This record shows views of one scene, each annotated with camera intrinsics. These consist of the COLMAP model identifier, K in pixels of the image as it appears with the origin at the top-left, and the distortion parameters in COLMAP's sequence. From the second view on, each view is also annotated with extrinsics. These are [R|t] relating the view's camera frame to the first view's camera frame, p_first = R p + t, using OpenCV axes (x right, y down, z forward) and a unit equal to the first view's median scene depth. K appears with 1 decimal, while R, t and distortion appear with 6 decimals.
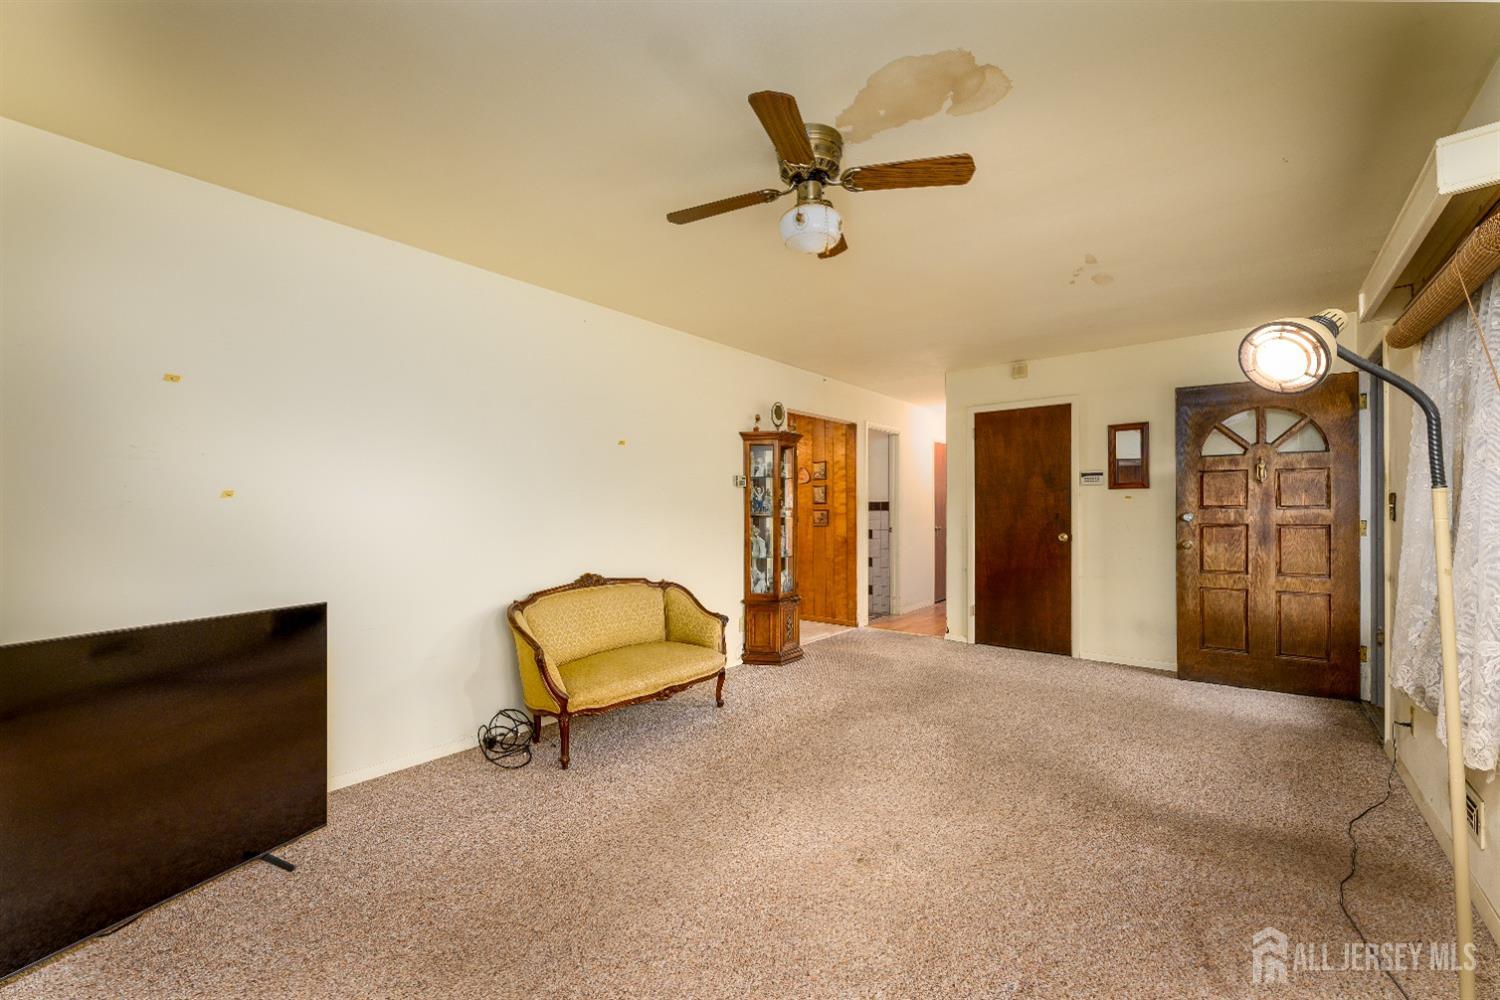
lens RADIAL K [[598.1, 0, 754.7], [0, 598.1, 512.1], [0, 0, 1]] dist [-0.003133, 0.000388]
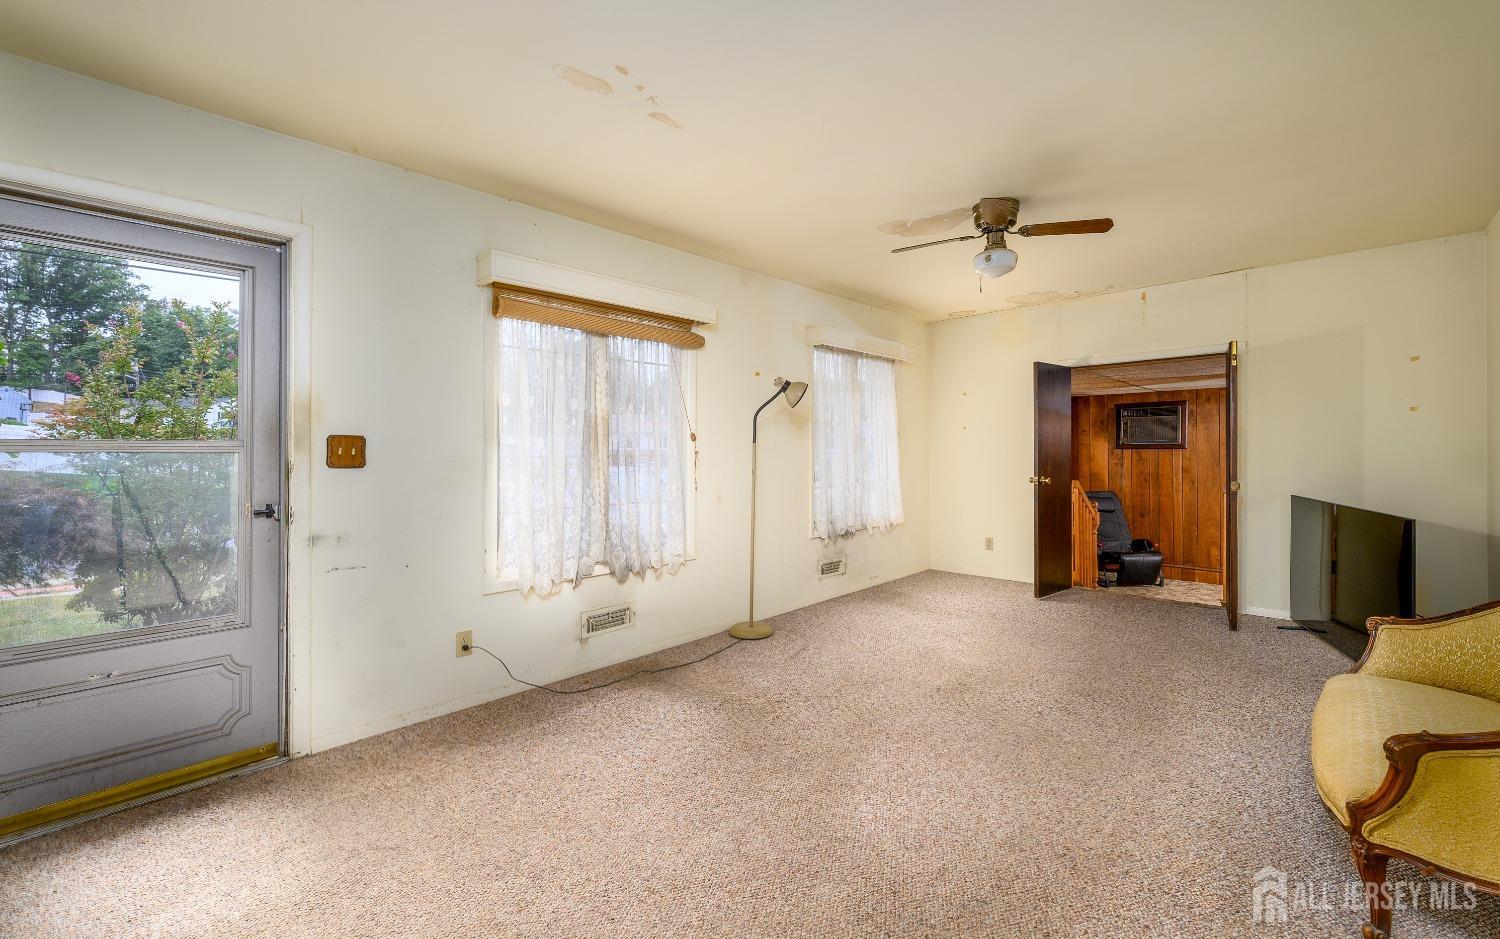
lens RADIAL K [[612.6, 0, 759.6], [0, 612.6, 456.1], [0, 0, 1]] dist [-0.002049, -0.000107]
pose [[-0.996580, 0.010723, 0.081932, 0.266077], [0.011990, 0.999816, 0.014991, -0.006433], [-0.081756, 0.015922, -0.996525, 1.239358]]
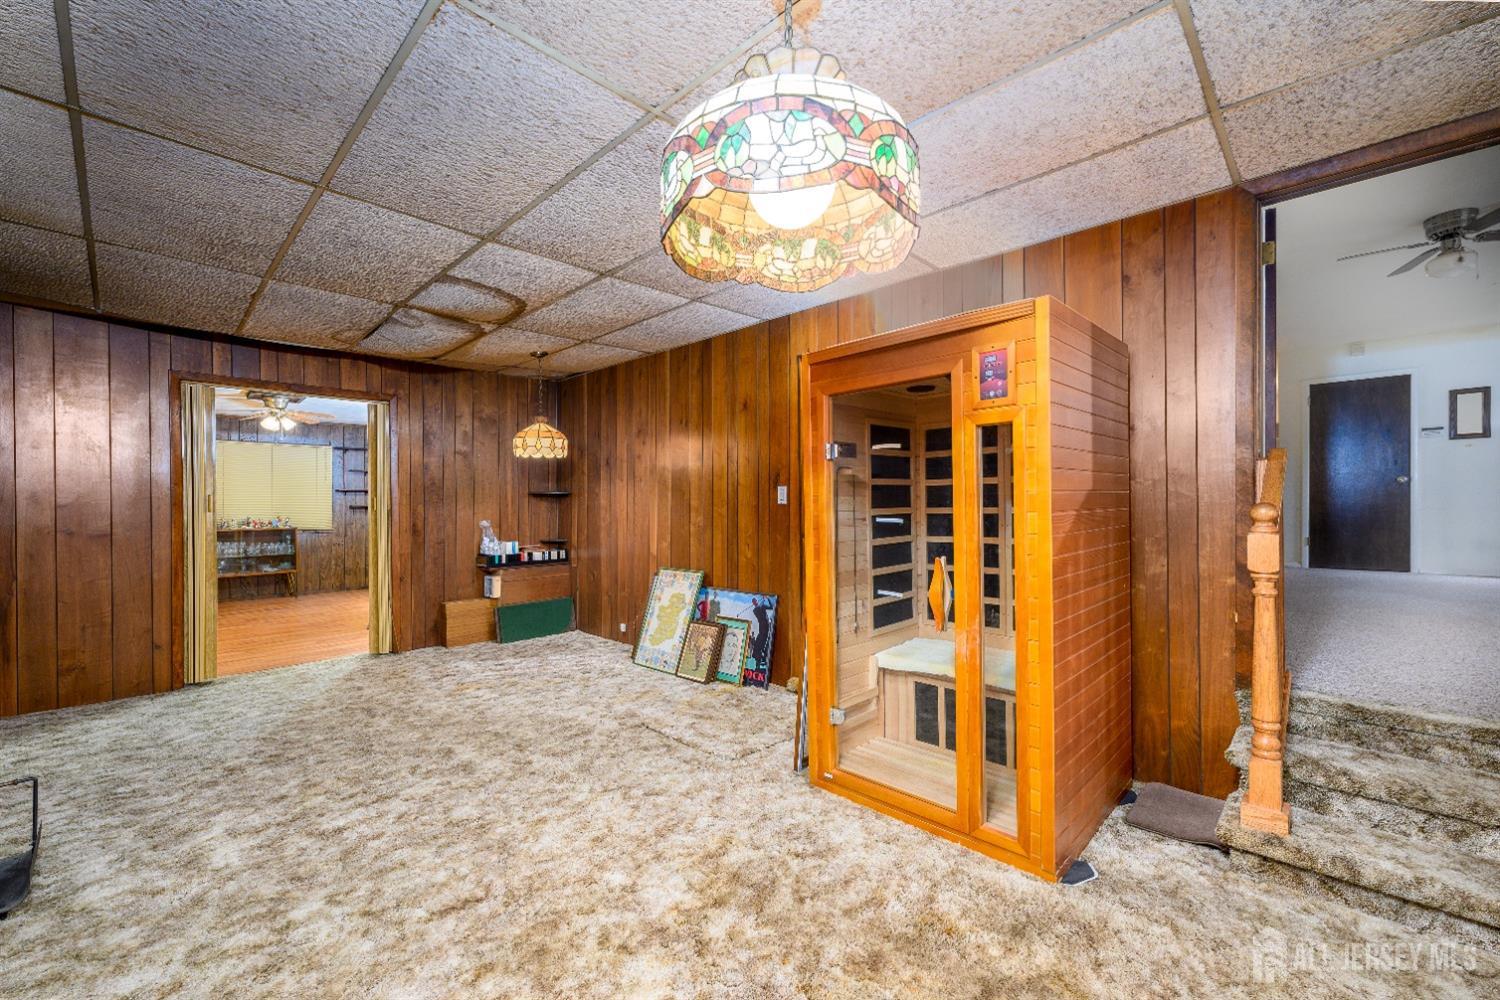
lens RADIAL K [[598.1, 0, 752.2], [0, 598.1, 510.4], [0, 0, 1]] dist [-0.003133, 0.000388]
pose [[0.997370, 0.000664, -0.072476, -0.903233], [-0.000602, 0.999999, 0.000878, 0.125900], [0.072477, -0.000832, 0.997370, -0.433314]]
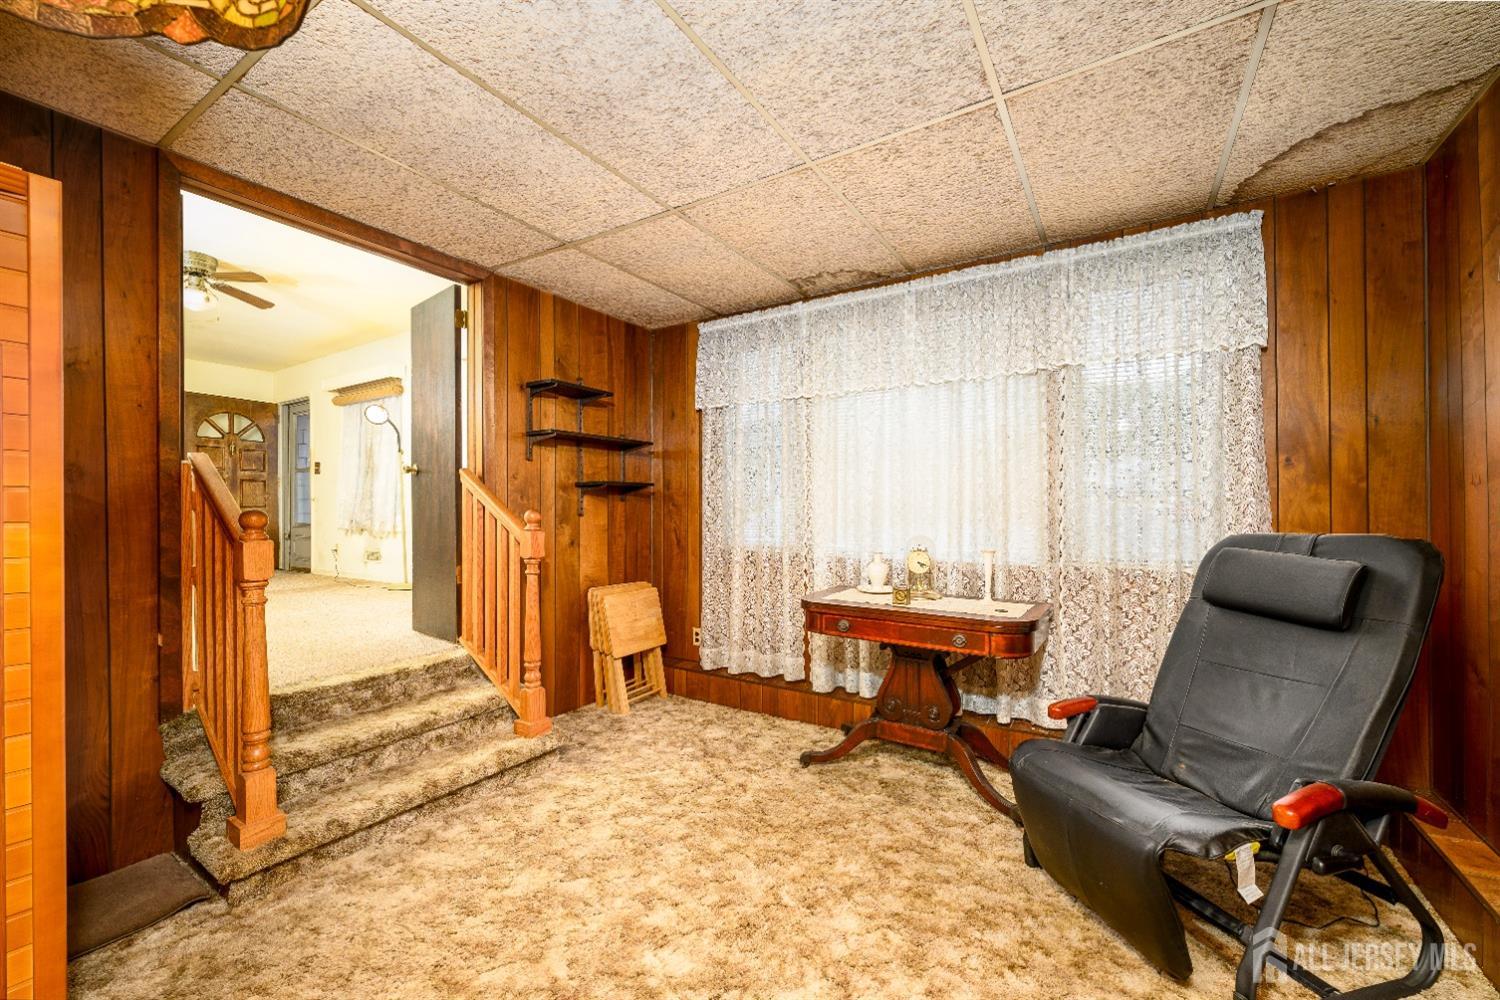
lens RADIAL K [[598.1, 0, 750.2], [0, 598.1, 507.2], [0, 0, 1]] dist [-0.003133, 0.000388]
pose [[-0.122322, 0.010774, 0.992432, -1.020614], [0.008377, 0.999917, -0.009823, 0.125894], [-0.992455, 0.007112, -0.122402, -0.285035]]
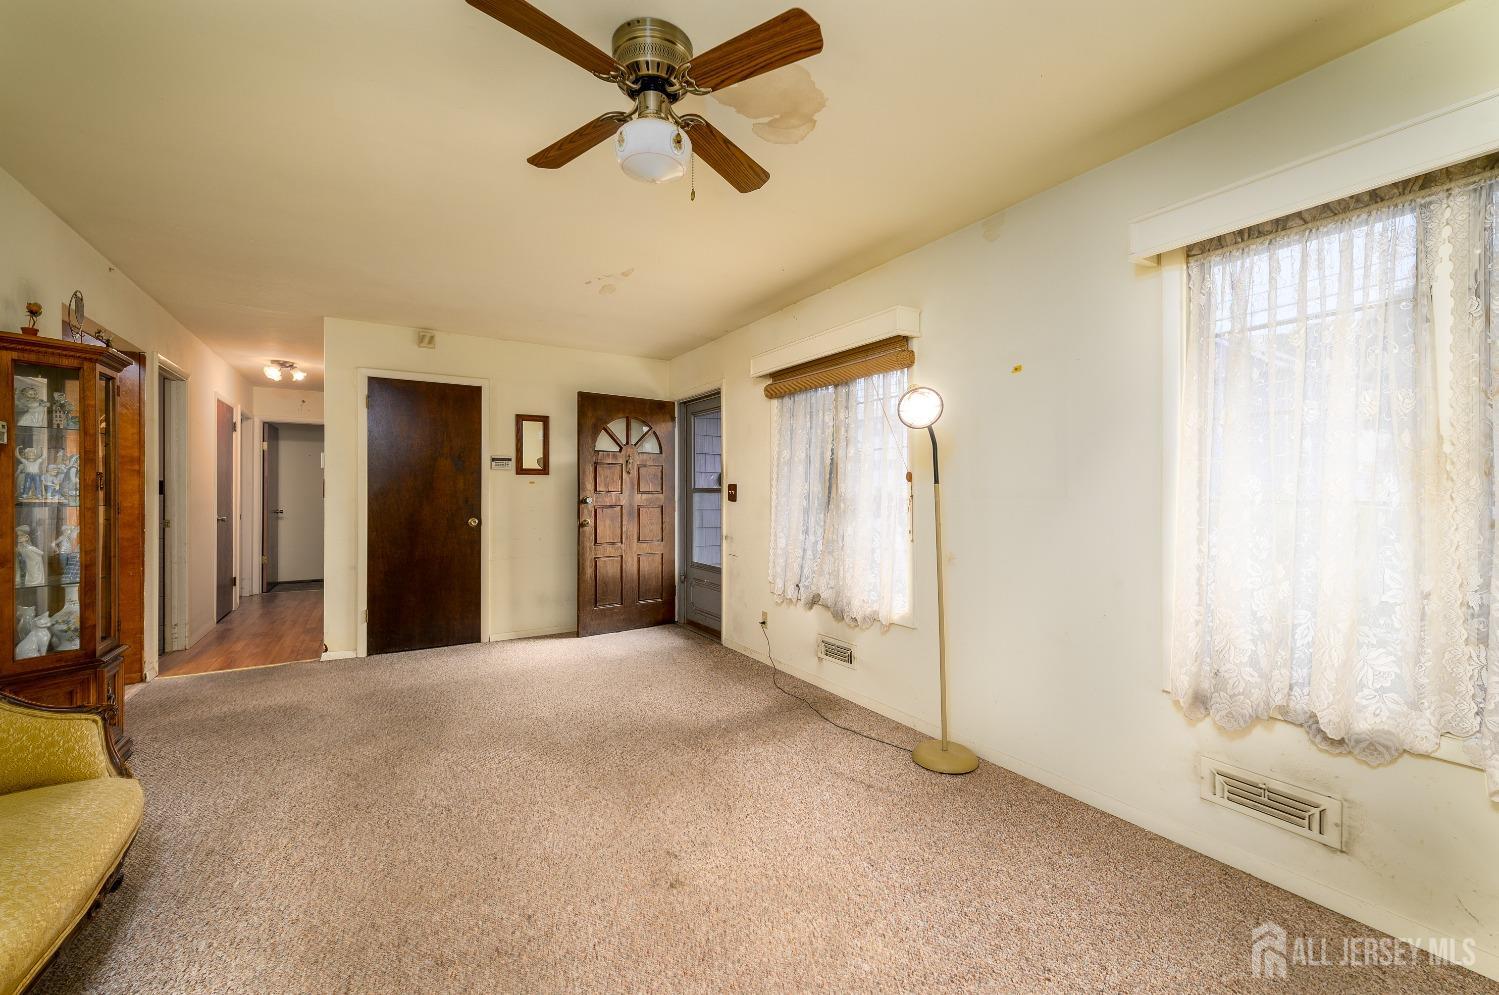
lens RADIAL K [[601.5, 0, 750.7], [0, 601.5, 493.3], [0, 0, 1]] dist [-0.000621, 0.000112]
pose [[0.324814, 0.005939, 0.945759, -0.309571], [0.000491, 0.999979, -0.006448, 0.002033], [-0.945778, 0.002559, 0.324804, 0.290718]]
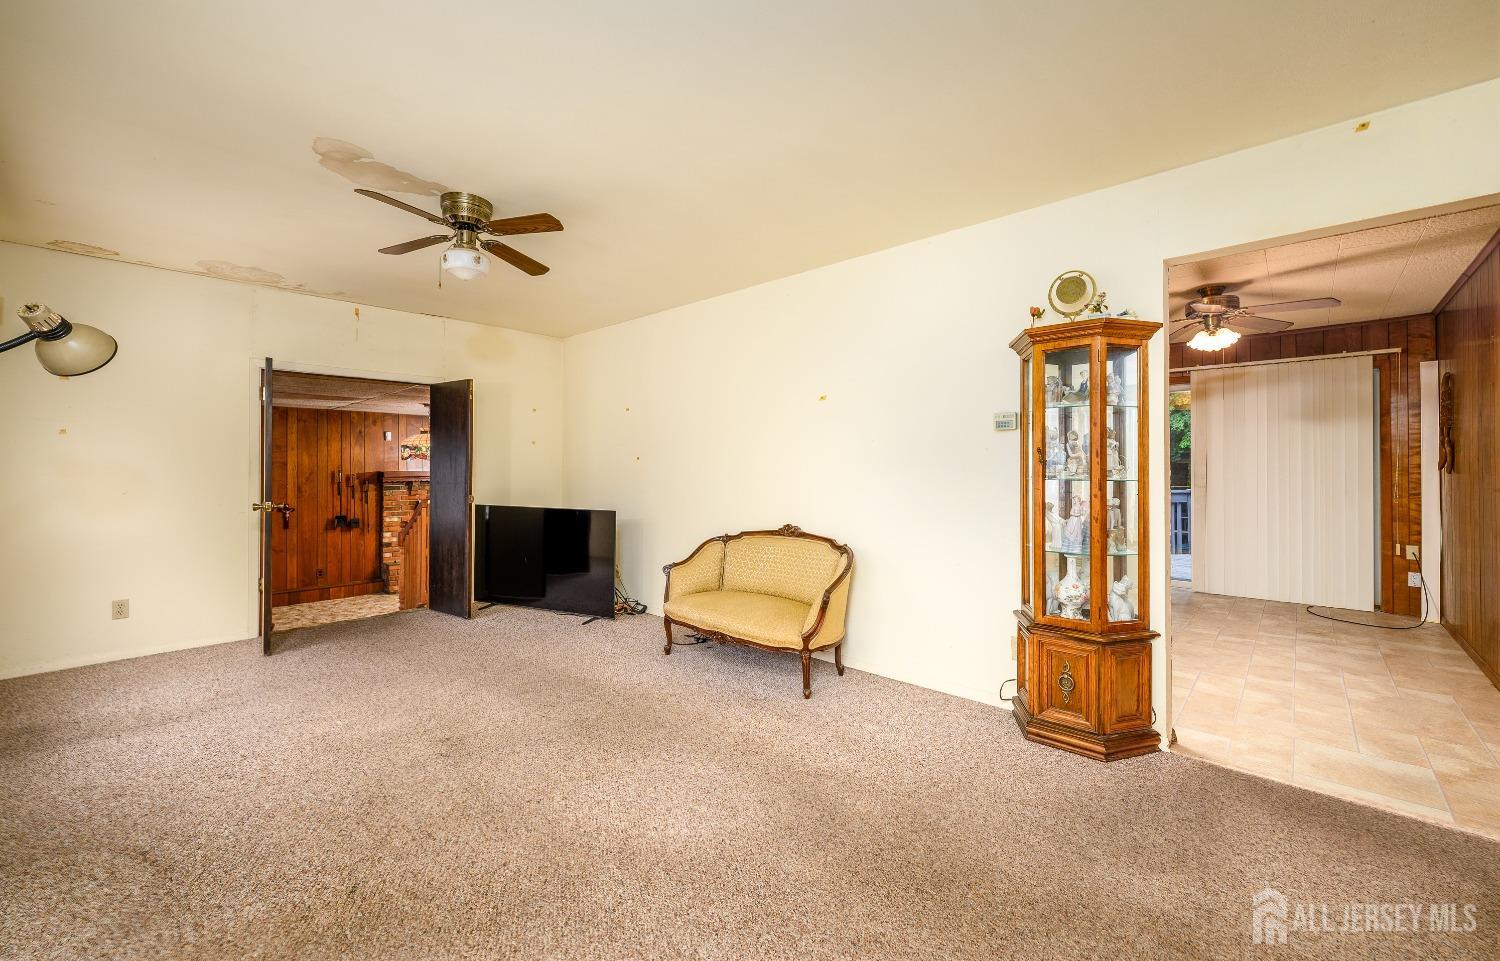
lens RADIAL K [[605.0, 0, 746.0], [0, 605.0, 468.2], [0, 0, 1]] dist [0.002815, 0.000165]
pose [[-0.058282, 0.004285, -0.998291, 0.693374], [-0.006903, 0.999965, 0.004695, -0.003207], [0.998276, 0.007165, -0.058251, 0.832127]]
